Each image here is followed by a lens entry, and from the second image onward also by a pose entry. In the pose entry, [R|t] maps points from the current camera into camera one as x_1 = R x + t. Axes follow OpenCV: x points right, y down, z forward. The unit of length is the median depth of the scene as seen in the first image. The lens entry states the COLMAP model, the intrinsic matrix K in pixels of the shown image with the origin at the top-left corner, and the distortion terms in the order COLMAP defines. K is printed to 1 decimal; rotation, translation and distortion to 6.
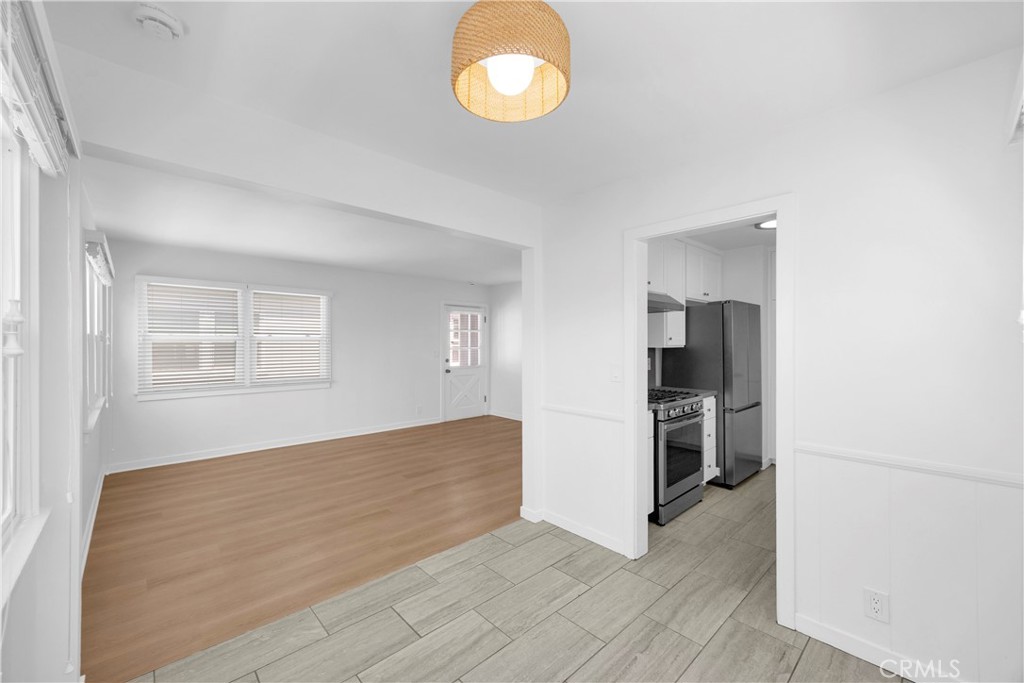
lens RADIAL K [[414.6, 0, 513.1], [0, 414.6, 341.6], [0, 0, 1]] dist [0.001526, 0.000117]
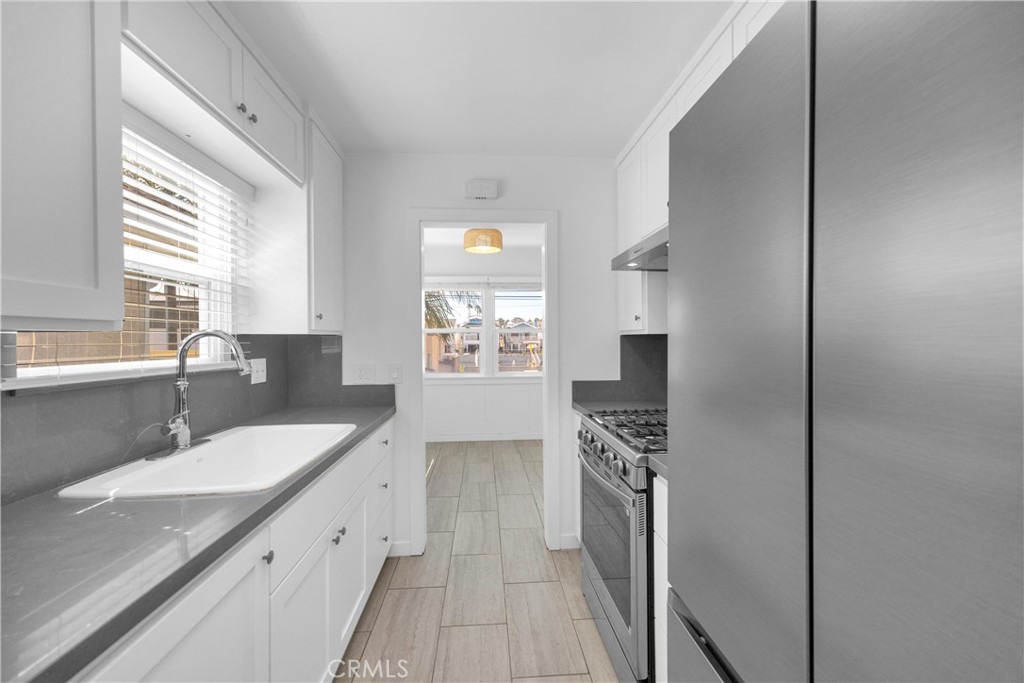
lens RADIAL K [[414.6, 0, 514.4], [0, 414.6, 339.0], [0, 0, 1]] dist [0.001526, 0.000117]
pose [[-0.636240, 0.005049, -0.771474, 1.460689], [0.008179, 0.999967, -0.000200, 0.026694], [0.771447, -0.006437, -0.636260, 2.045481]]
